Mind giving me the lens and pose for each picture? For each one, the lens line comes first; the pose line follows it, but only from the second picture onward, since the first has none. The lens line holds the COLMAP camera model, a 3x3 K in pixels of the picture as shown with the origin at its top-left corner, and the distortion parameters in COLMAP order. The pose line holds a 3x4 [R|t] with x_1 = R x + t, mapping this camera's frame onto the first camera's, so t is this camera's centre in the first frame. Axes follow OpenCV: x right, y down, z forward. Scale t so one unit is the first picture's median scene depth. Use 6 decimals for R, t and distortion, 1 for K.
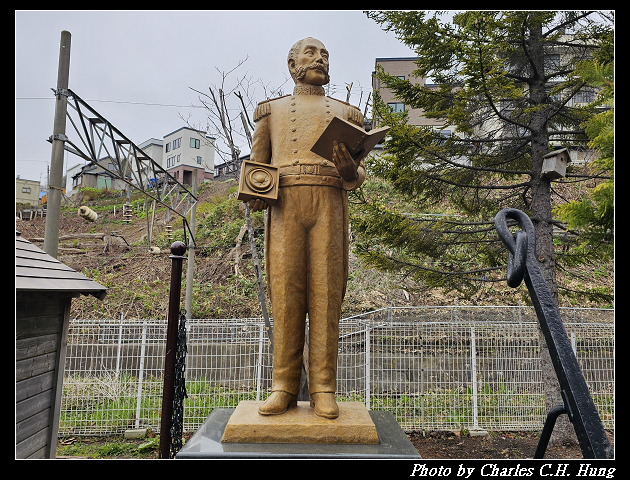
lens RADIAL K [[510.8, 0, 318.4], [0, 510.8, 237.9], [0, 0, 1]] dist [0.064585, -0.020190]
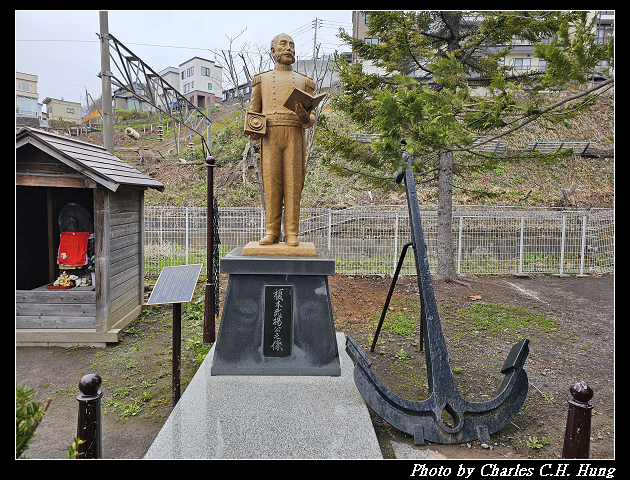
lens RADIAL K [[397.9, 0, 319.0], [0, 397.9, 241.3], [0, 0, 1]] dist [0.049572, -0.022999]
pose [[0.999653, 0.001202, 0.026321, 0.029522], [-0.006859, 0.976392, 0.215897, -0.003260], [-0.025440, -0.216002, 0.976061, -0.196925]]
